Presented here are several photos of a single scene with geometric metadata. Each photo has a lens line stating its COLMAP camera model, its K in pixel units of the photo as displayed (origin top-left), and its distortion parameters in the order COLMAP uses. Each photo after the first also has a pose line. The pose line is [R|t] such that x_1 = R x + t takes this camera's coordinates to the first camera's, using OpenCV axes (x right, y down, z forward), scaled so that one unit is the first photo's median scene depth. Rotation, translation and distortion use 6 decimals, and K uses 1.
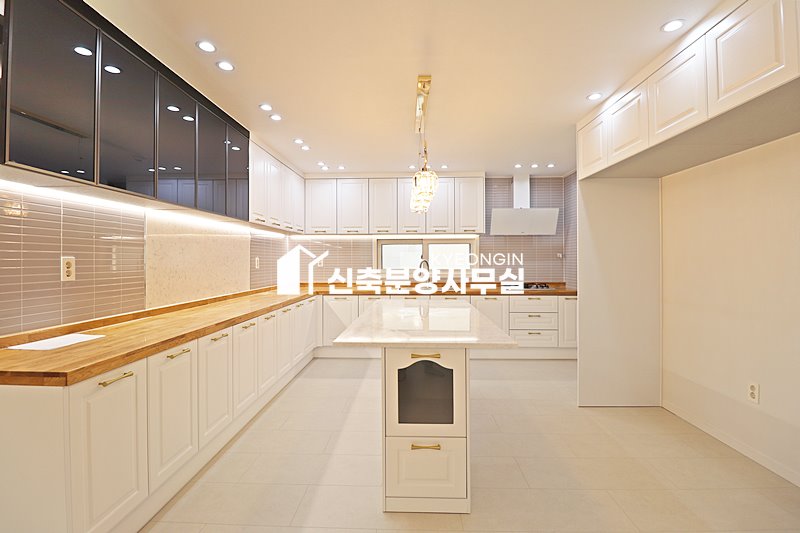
lens RADIAL K [[370.6, 0, 401.0], [0, 370.6, 259.4], [0, 0, 1]] dist [-0.007329, -0.008531]
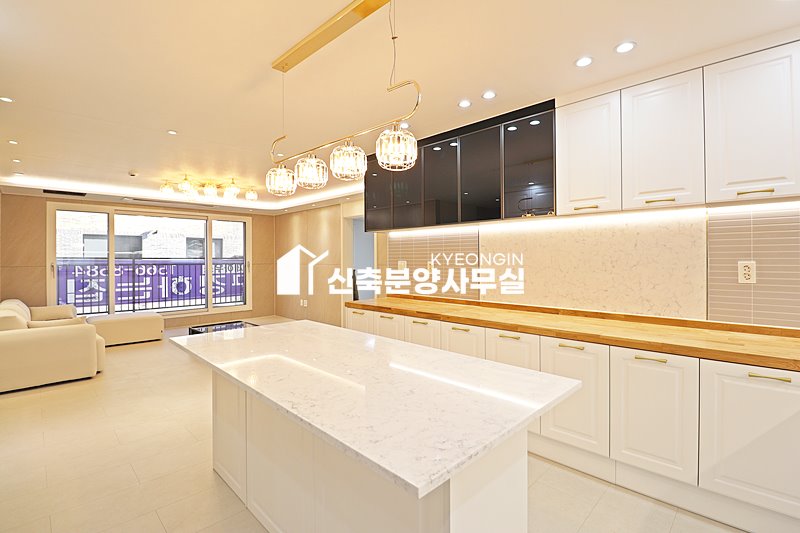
lens RADIAL K [[370.6, 0, 404.4], [0, 370.6, 259.6], [0, 0, 1]] dist [-0.007329, -0.008531]
pose [[-0.676570, 0.007716, -0.736338, 0.405666], [0.007600, 0.999965, 0.003495, -0.018039], [0.736339, -0.003232, -0.676605, 1.419712]]
